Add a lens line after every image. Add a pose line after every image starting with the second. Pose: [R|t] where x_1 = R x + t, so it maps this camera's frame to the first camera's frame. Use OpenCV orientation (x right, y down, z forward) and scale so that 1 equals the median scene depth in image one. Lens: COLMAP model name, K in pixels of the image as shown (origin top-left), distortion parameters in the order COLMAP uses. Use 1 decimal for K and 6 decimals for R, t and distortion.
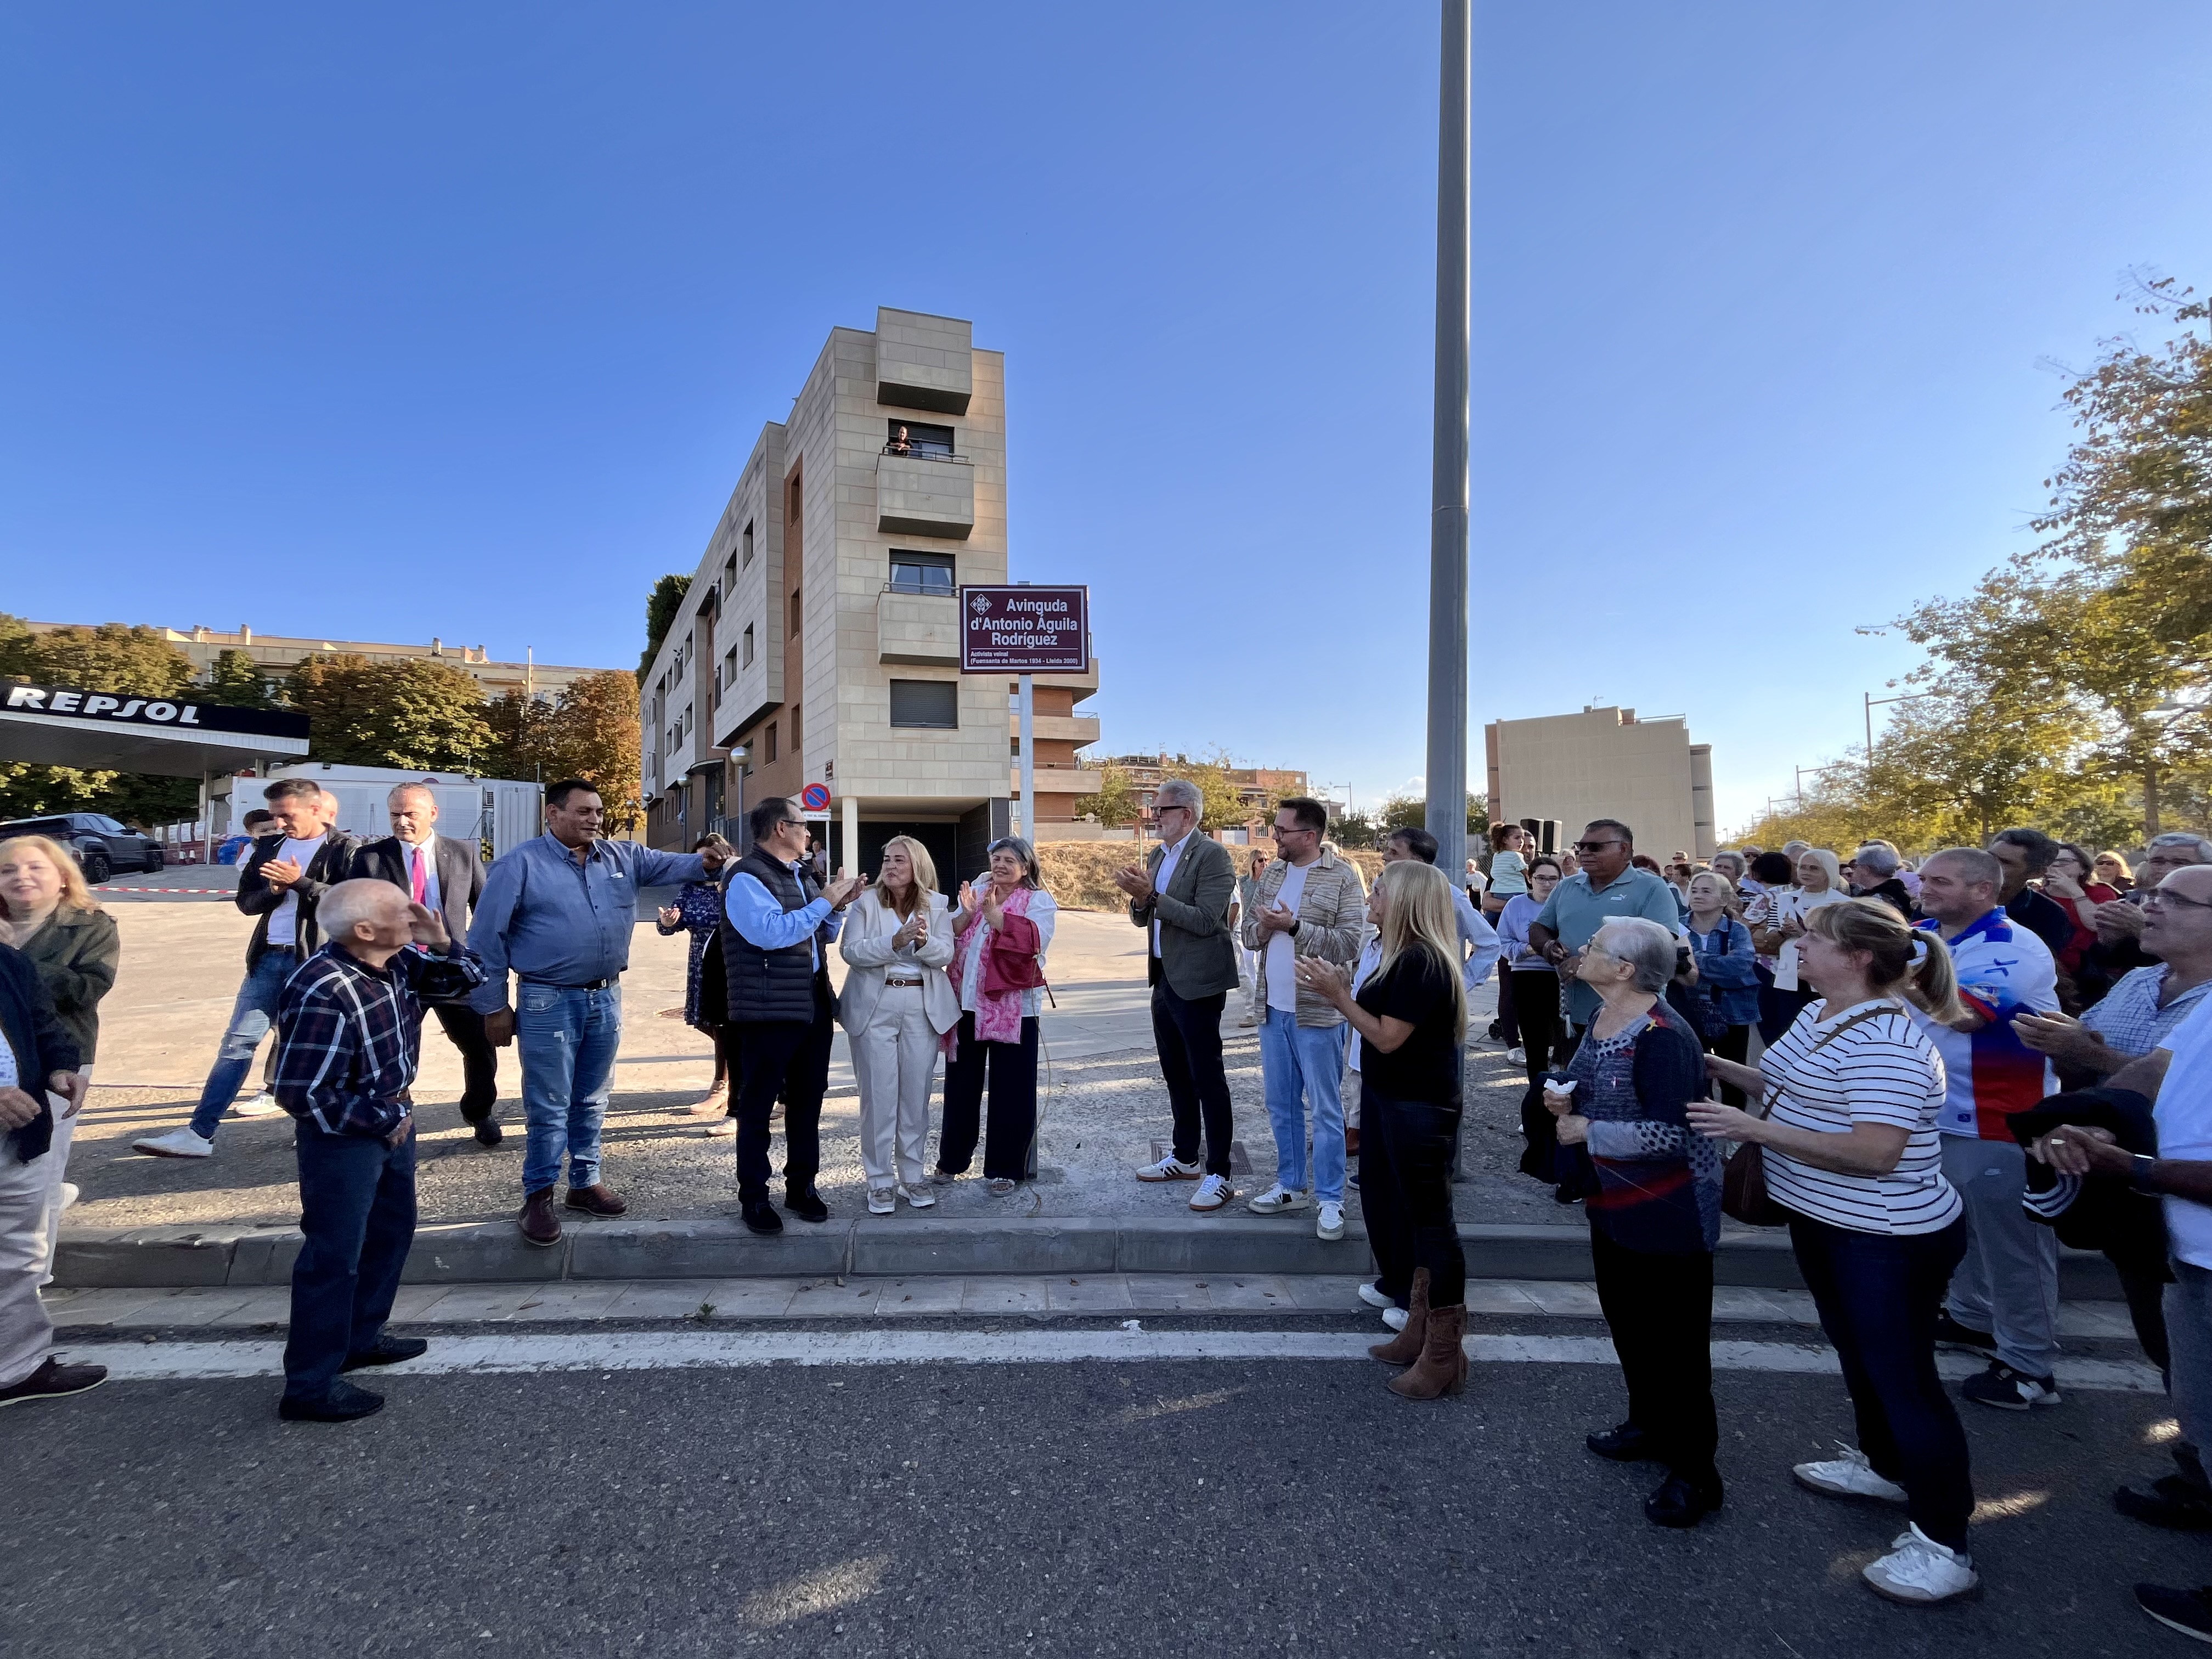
lens RADIAL K [[886.0, 0, 1106.0], [0, 886.0, 829.5], [0, 0, 1]] dist [0.001404, 0.000129]
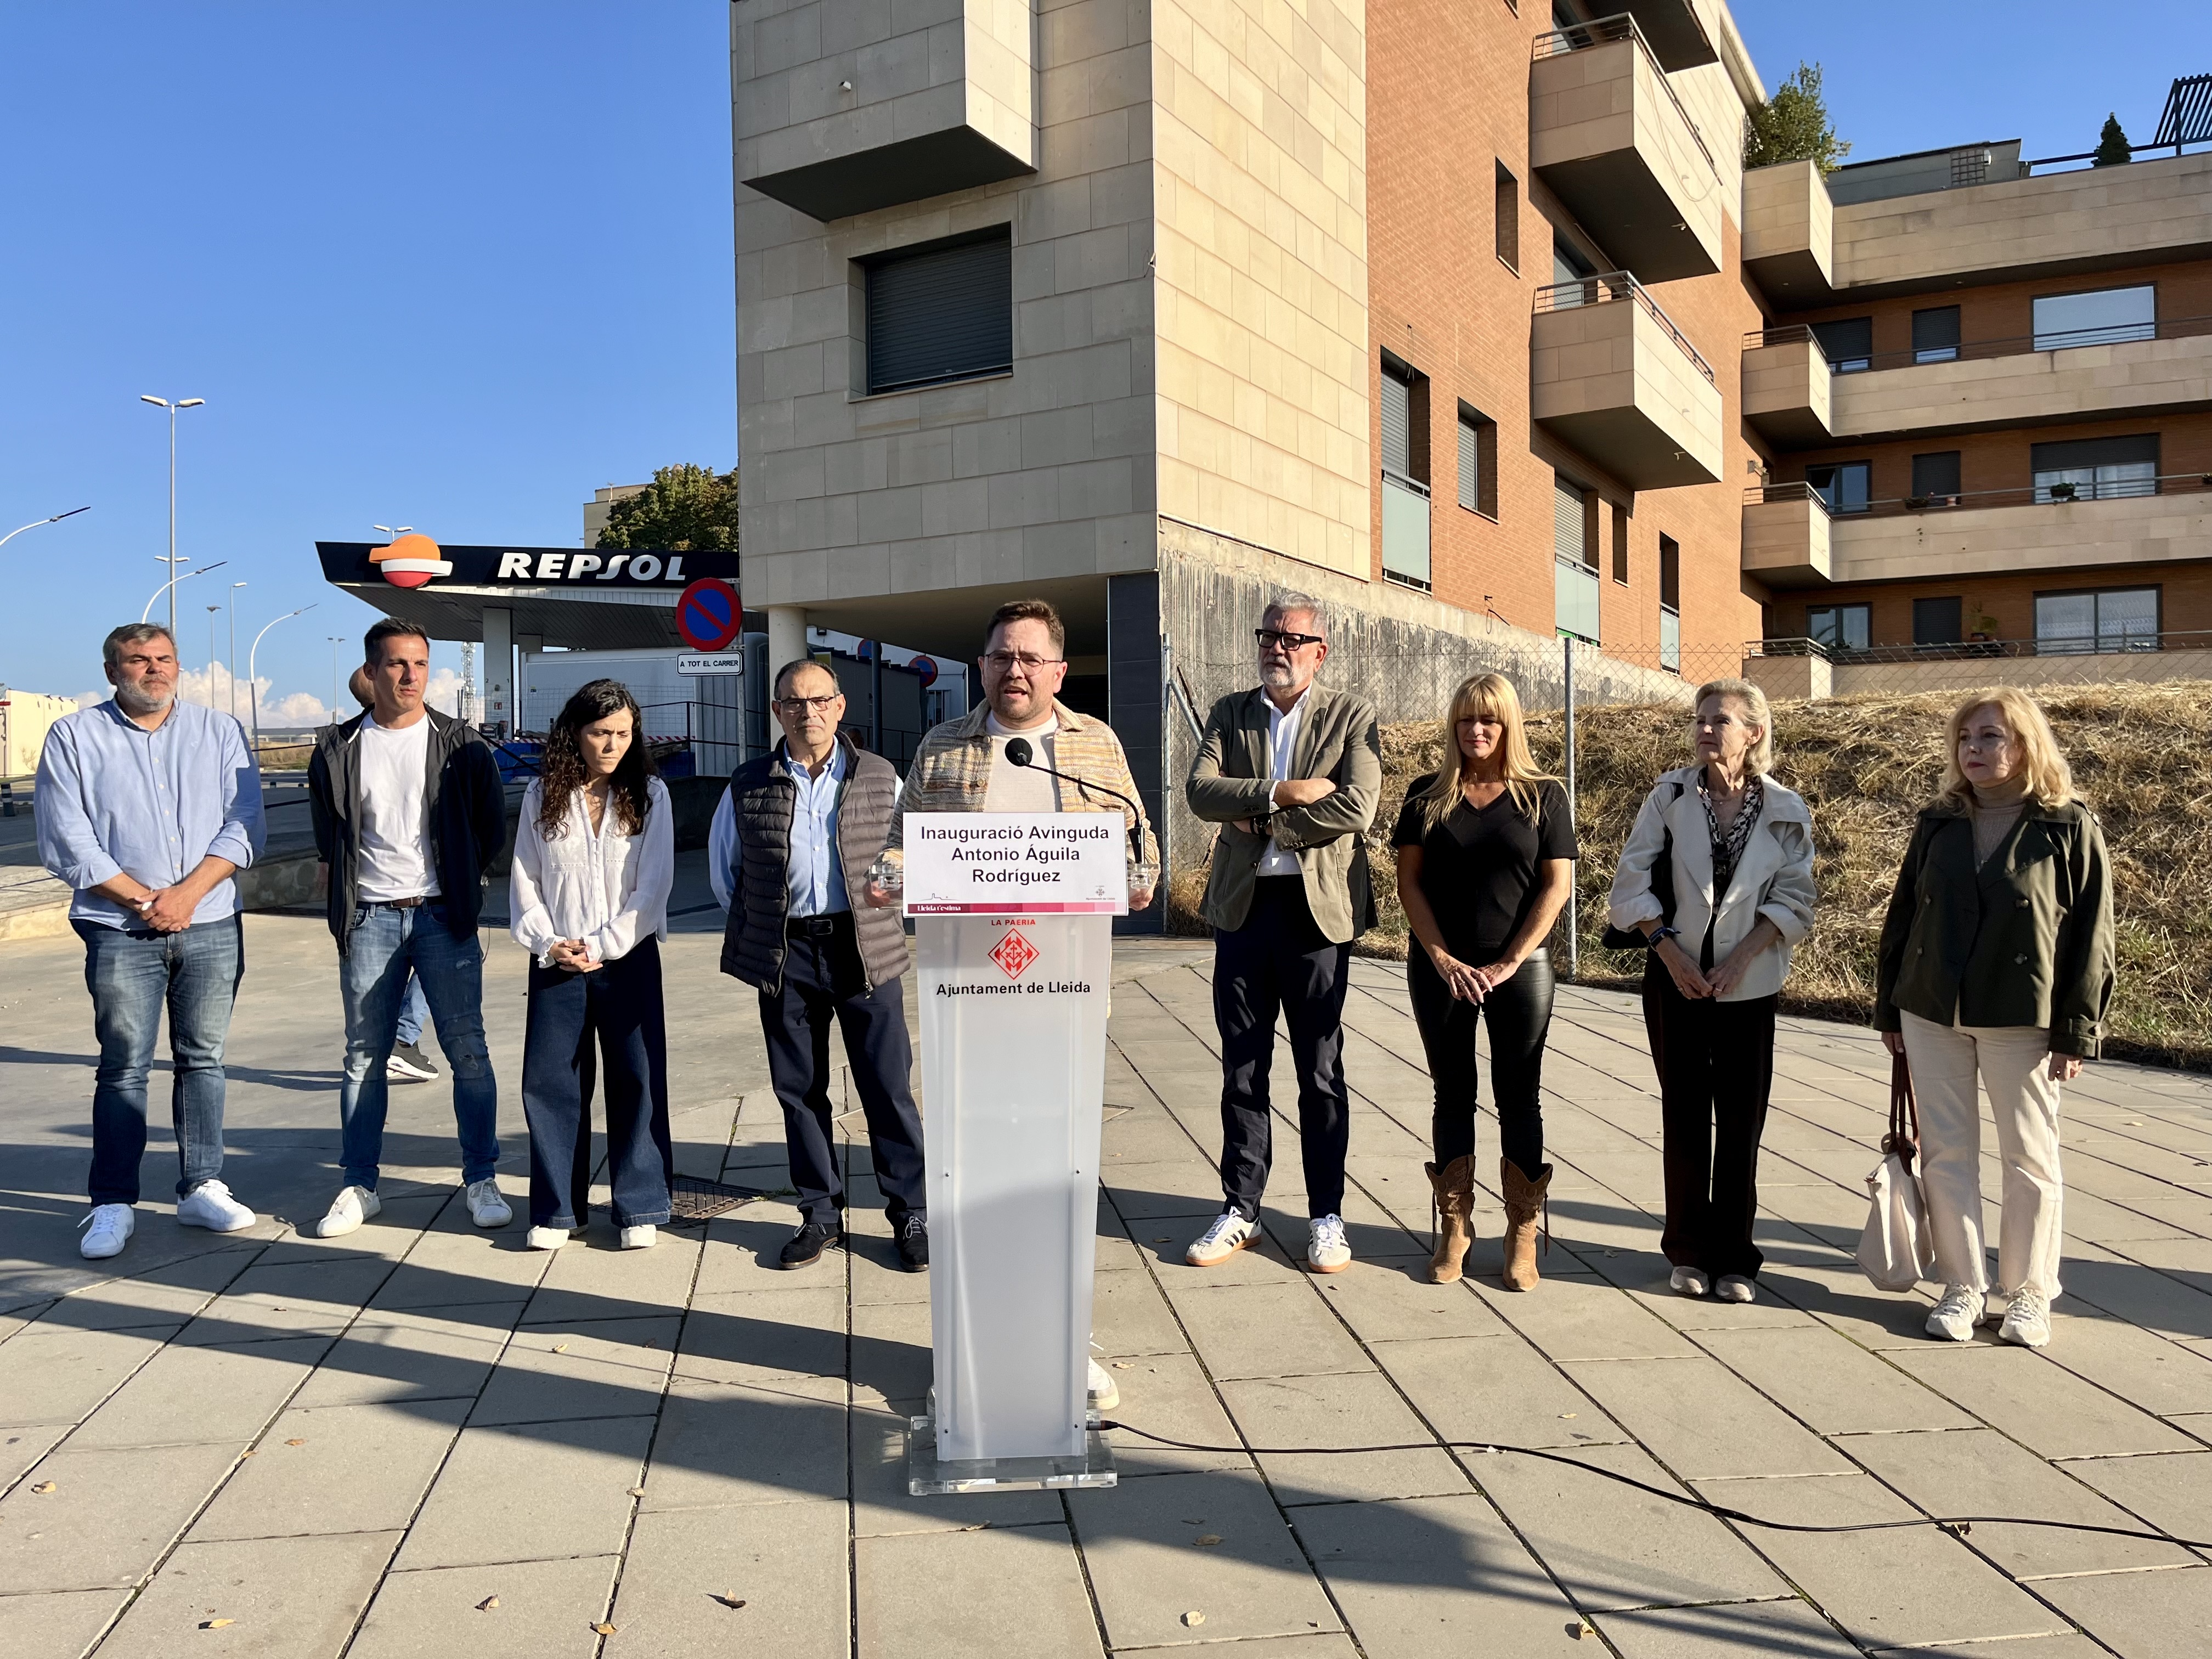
lens RADIAL K [[1717.3, 0, 1106.0], [0, 1717.3, 829.5], [0, 0, 1]] dist [0.066157, -0.066088]
pose [[0.693909, 0.013031, -0.719945, 0.323371], [0.039468, 0.997645, 0.056098, 0.020438], [0.718980, -0.067342, 0.691761, 0.589852]]
